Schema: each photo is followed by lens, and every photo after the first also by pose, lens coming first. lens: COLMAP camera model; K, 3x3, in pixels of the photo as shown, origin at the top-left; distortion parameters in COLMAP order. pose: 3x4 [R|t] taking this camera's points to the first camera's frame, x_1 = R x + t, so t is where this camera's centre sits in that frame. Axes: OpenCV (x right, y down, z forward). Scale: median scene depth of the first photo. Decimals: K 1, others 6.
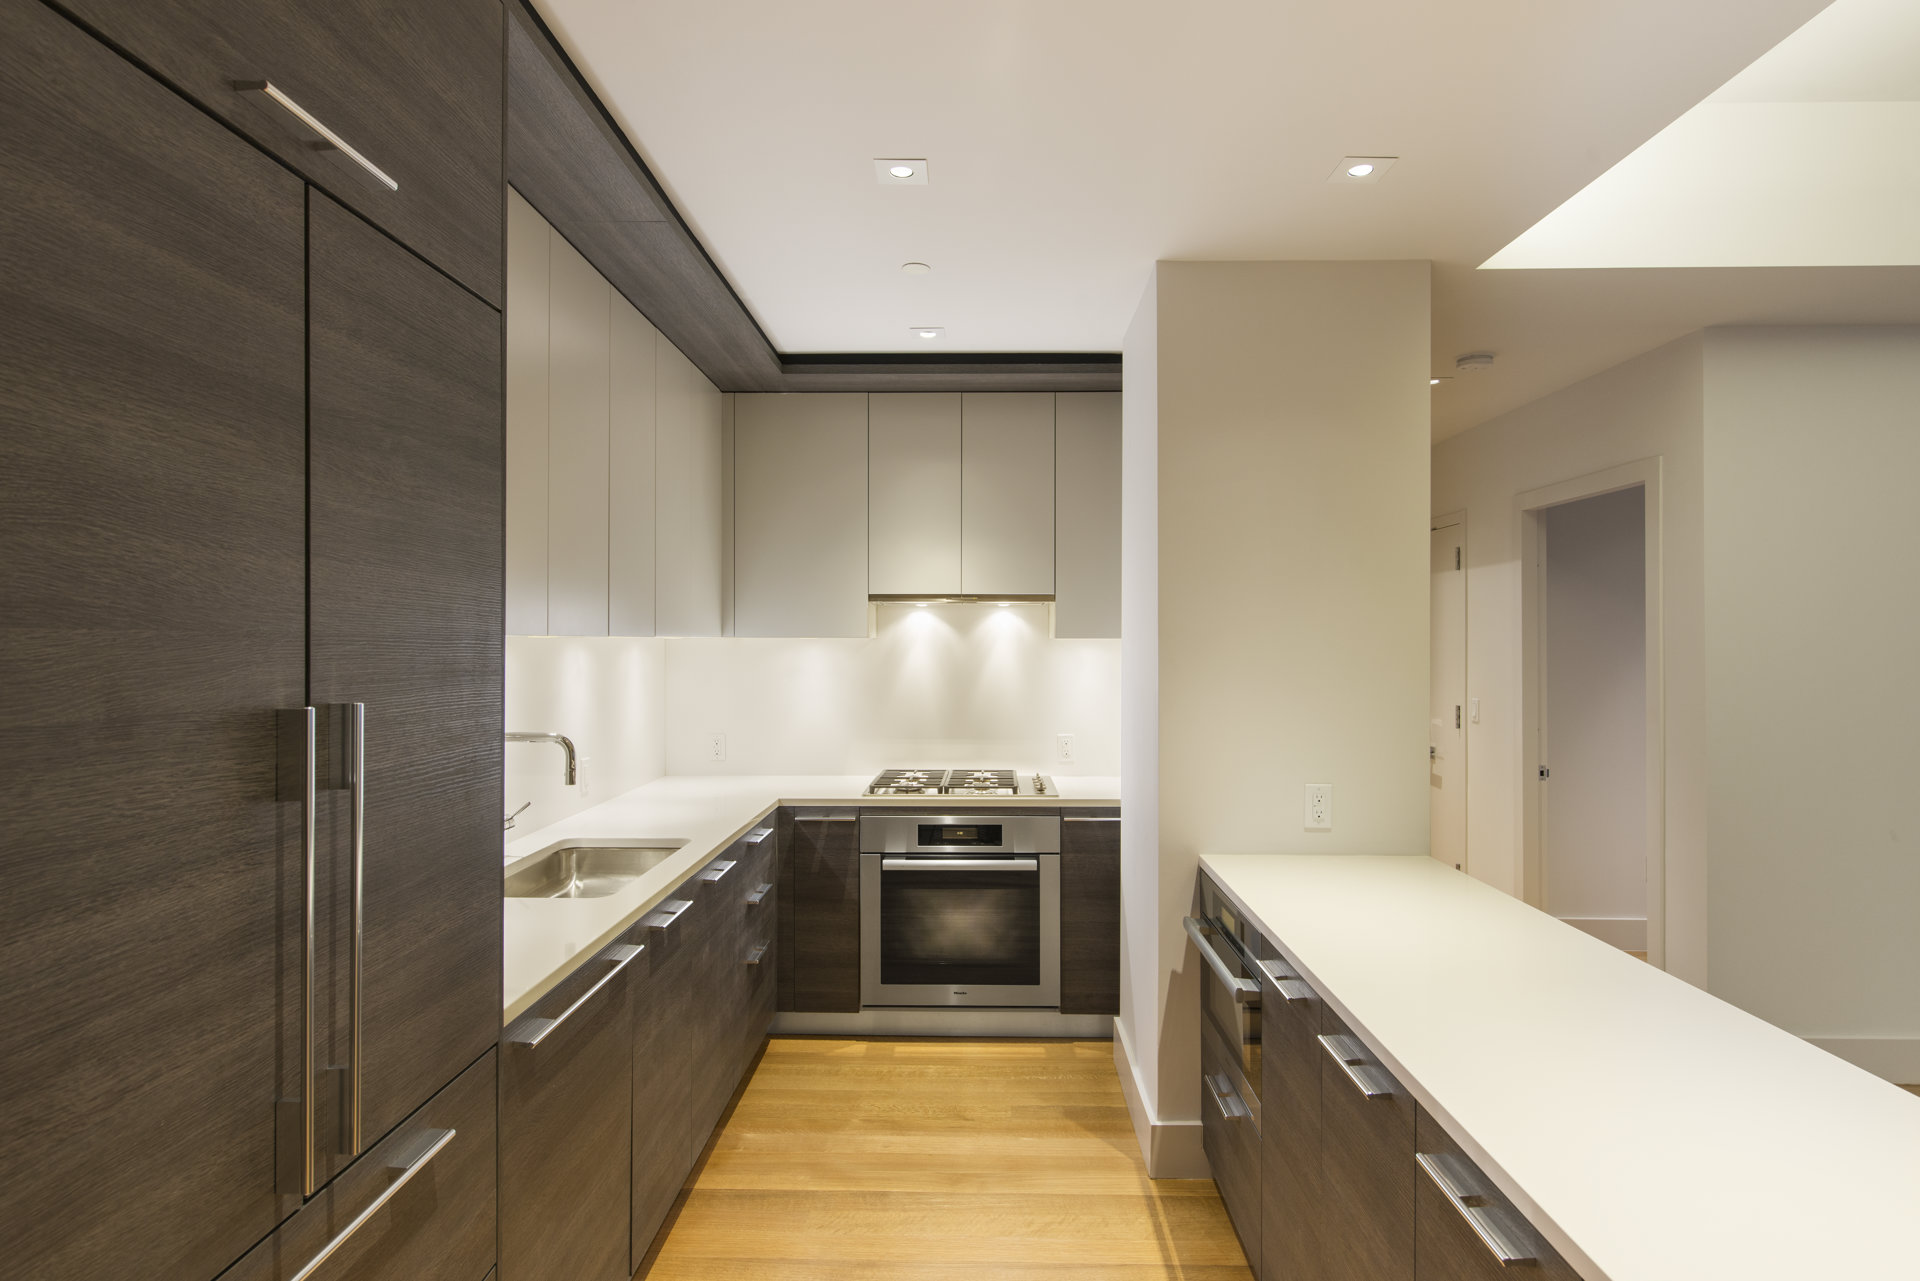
lens RADIAL K [[994.3, 0, 960.0], [0, 994.3, 640.5], [0, 0, 1]] dist [-0.002648, -0.000541]
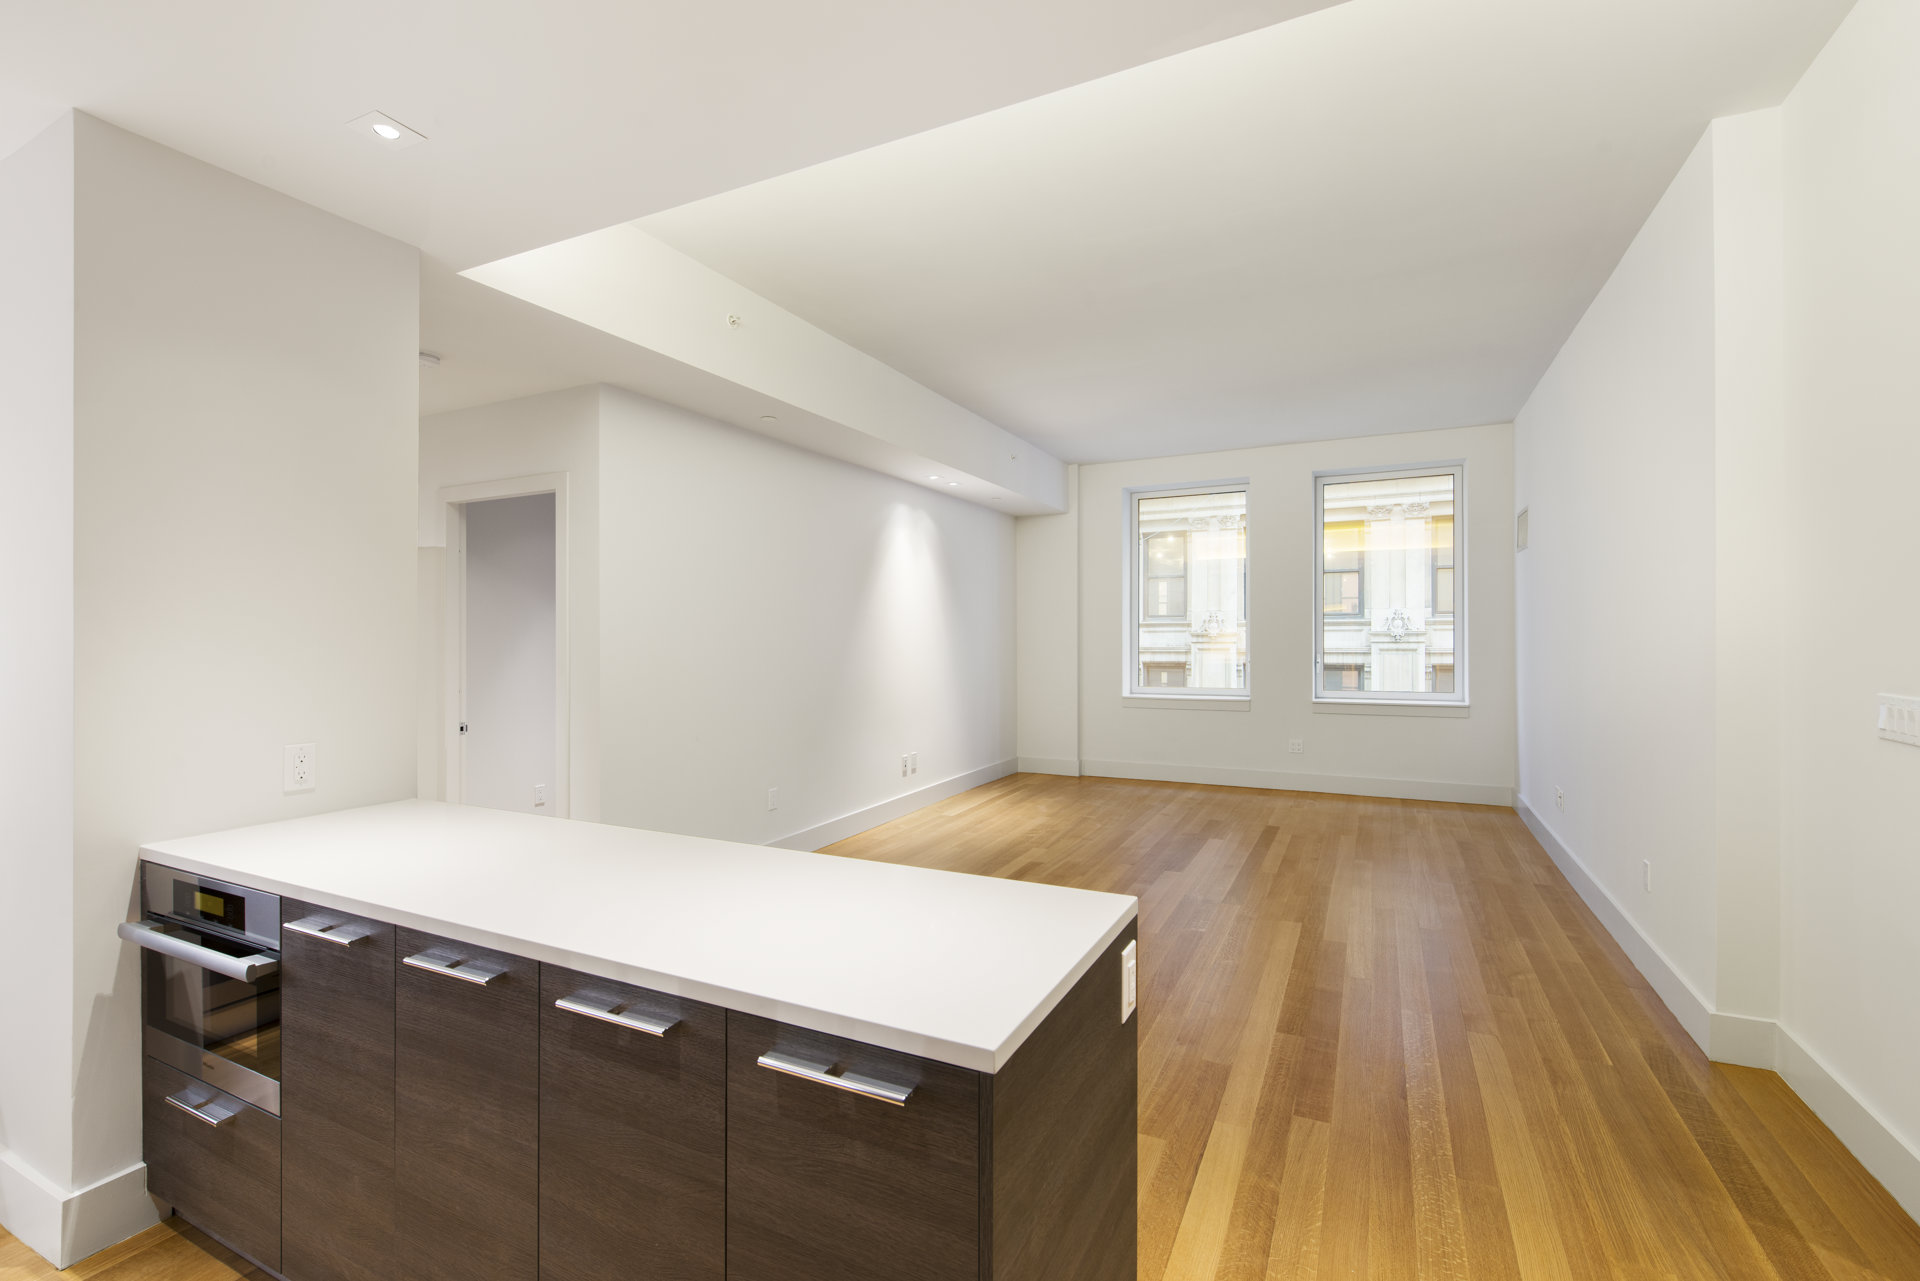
lens RADIAL K [[839.8, 0, 960.0], [0, 839.8, 640.5], [0, 0, 1]] dist [0.002242, 0.000099]
pose [[0.424575, -0.010655, 0.905330, -0.112249], [0.006273, 0.999941, 0.008827, 0.041413], [-0.905371, 0.001932, 0.424617, 0.071012]]
